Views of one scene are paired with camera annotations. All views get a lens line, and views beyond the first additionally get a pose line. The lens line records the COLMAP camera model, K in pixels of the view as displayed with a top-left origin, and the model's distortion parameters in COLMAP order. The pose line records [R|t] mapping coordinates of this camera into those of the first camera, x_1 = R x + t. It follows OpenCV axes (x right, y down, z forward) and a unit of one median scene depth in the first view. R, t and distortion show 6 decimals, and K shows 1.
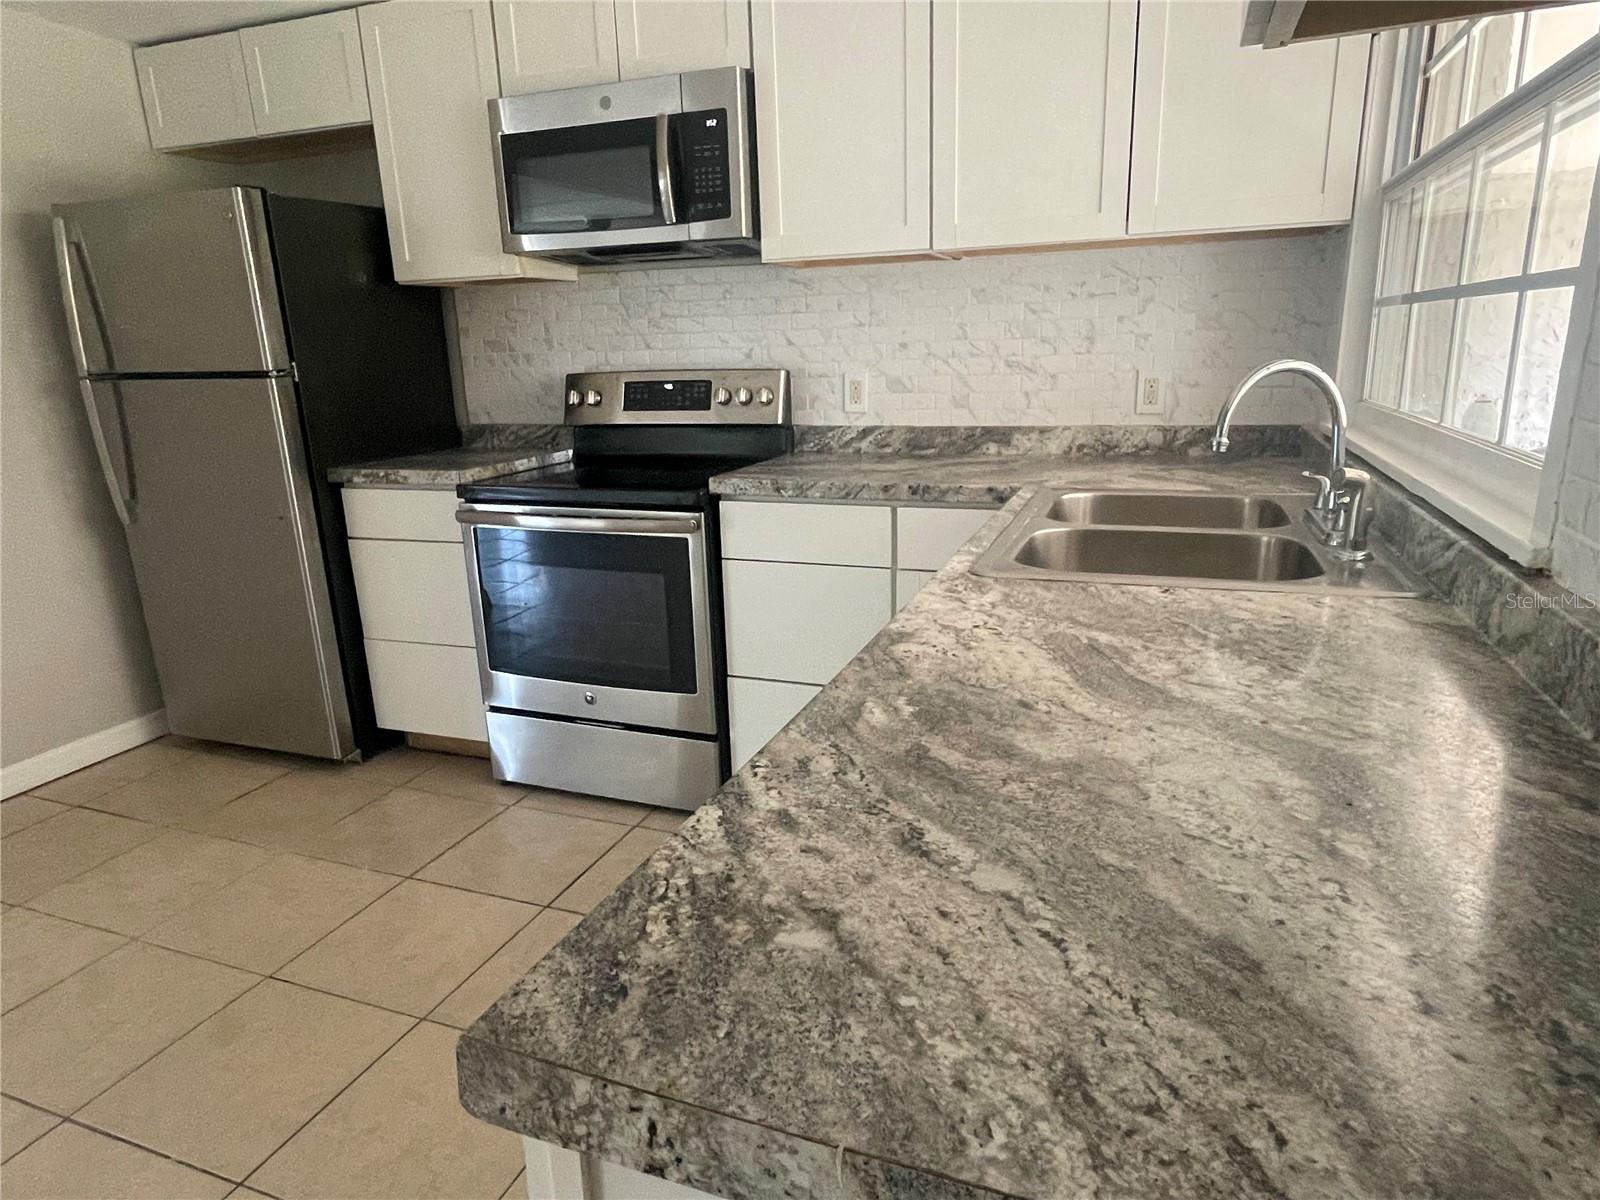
lens RADIAL K [[954.8, 0, 793.8], [0, 954.8, 600.7], [0, 0, 1]] dist [-0.002211, 0.000378]
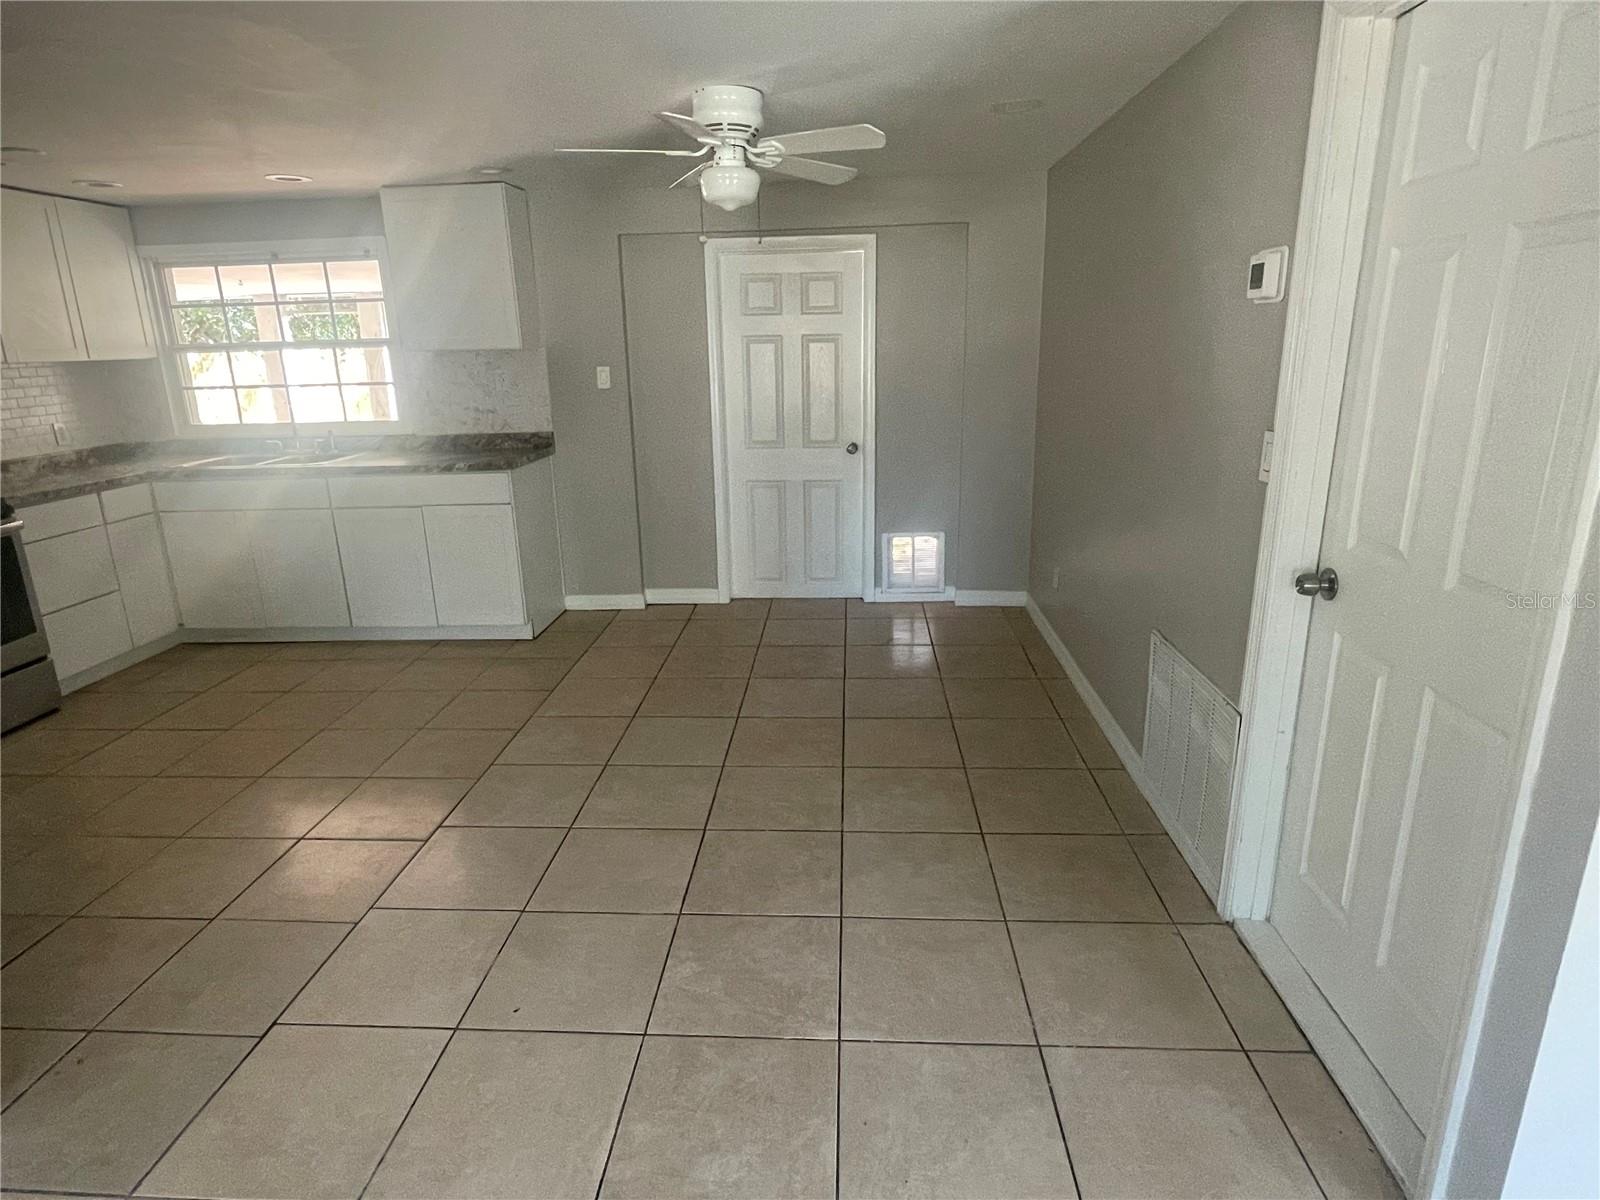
lens RADIAL K [[888.6, 0, 788.3], [0, 888.6, 591.6], [0, 0, 1]] dist [-0.004240, -0.000620]
pose [[-0.293972, -0.223551, 0.929304, -1.808005], [0.281720, 0.908807, 0.307738, -0.064699], [-0.913353, 0.352270, -0.204185, 0.124469]]
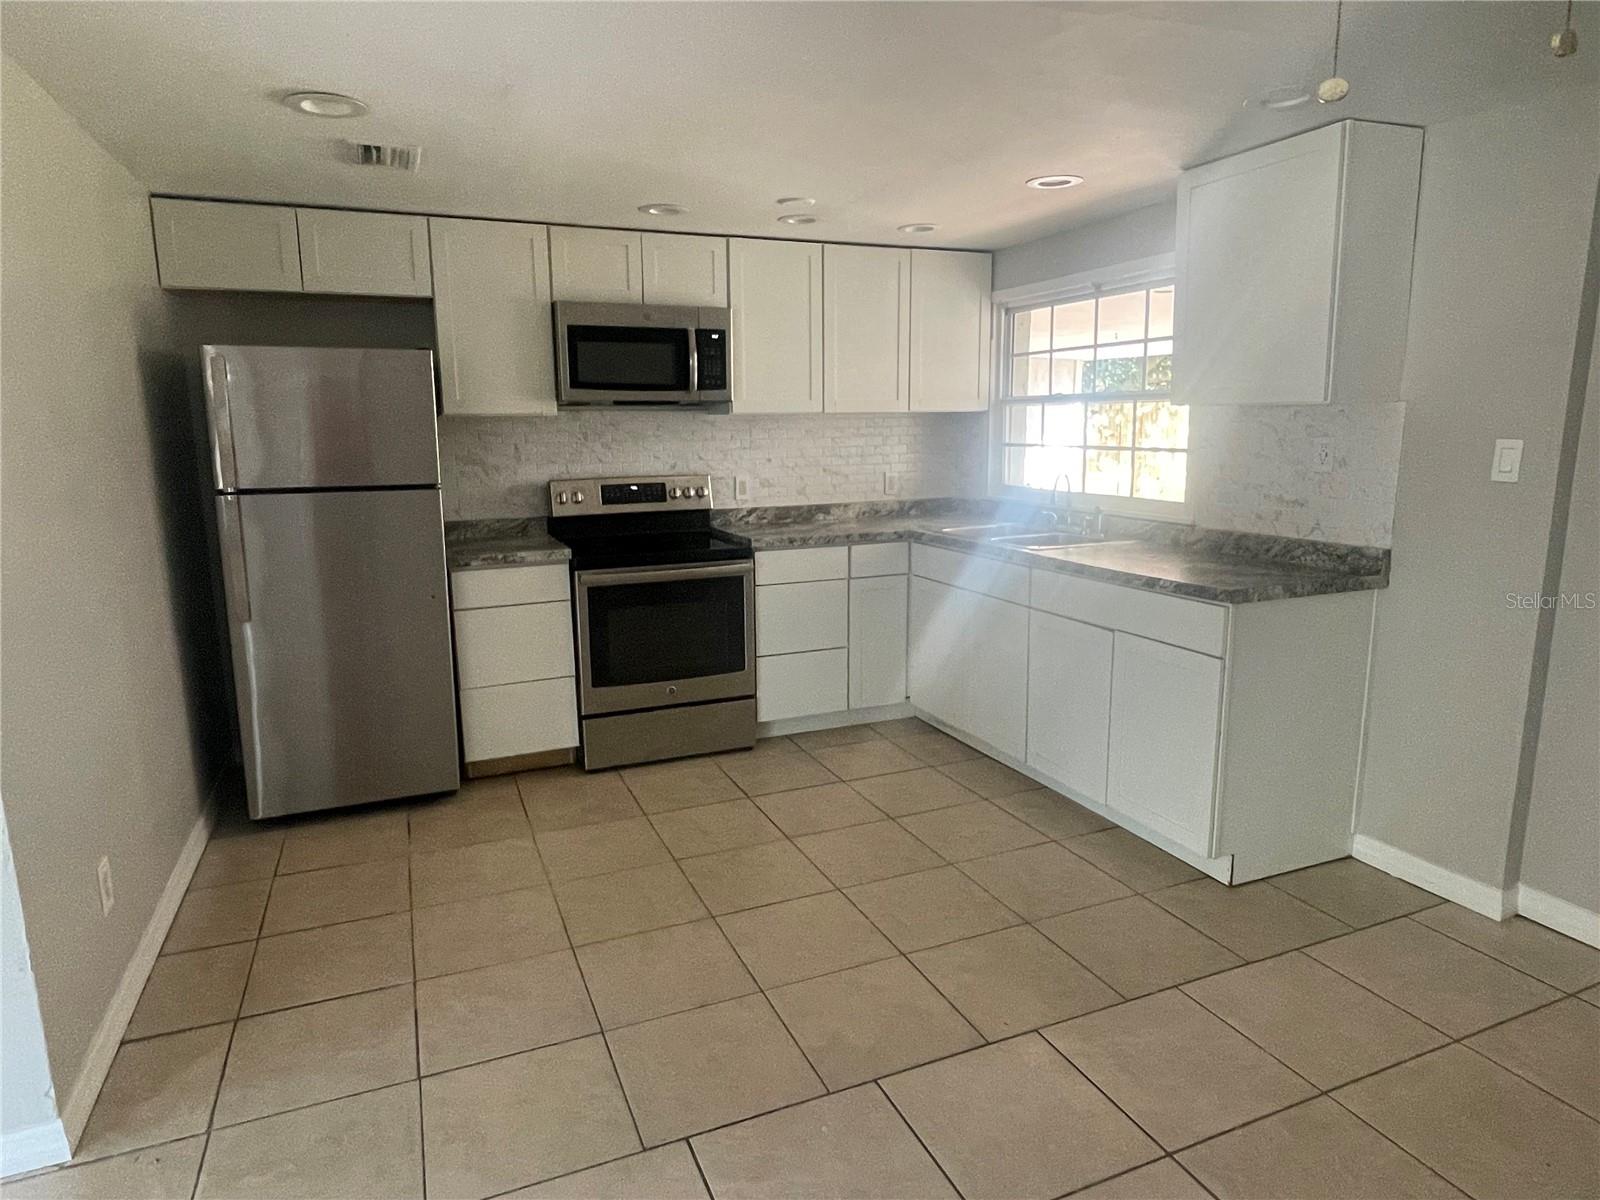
lens RADIAL K [[952.5, 0, 796.7], [0, 952.5, 592.1], [0, 0, 1]] dist [-0.001834, -0.000488]
pose [[0.723857, -0.101534, 0.682438, -1.124261], [0.169706, 0.984926, -0.033467, 0.034477], [-0.668754, 0.140039, 0.730177, -0.272338]]
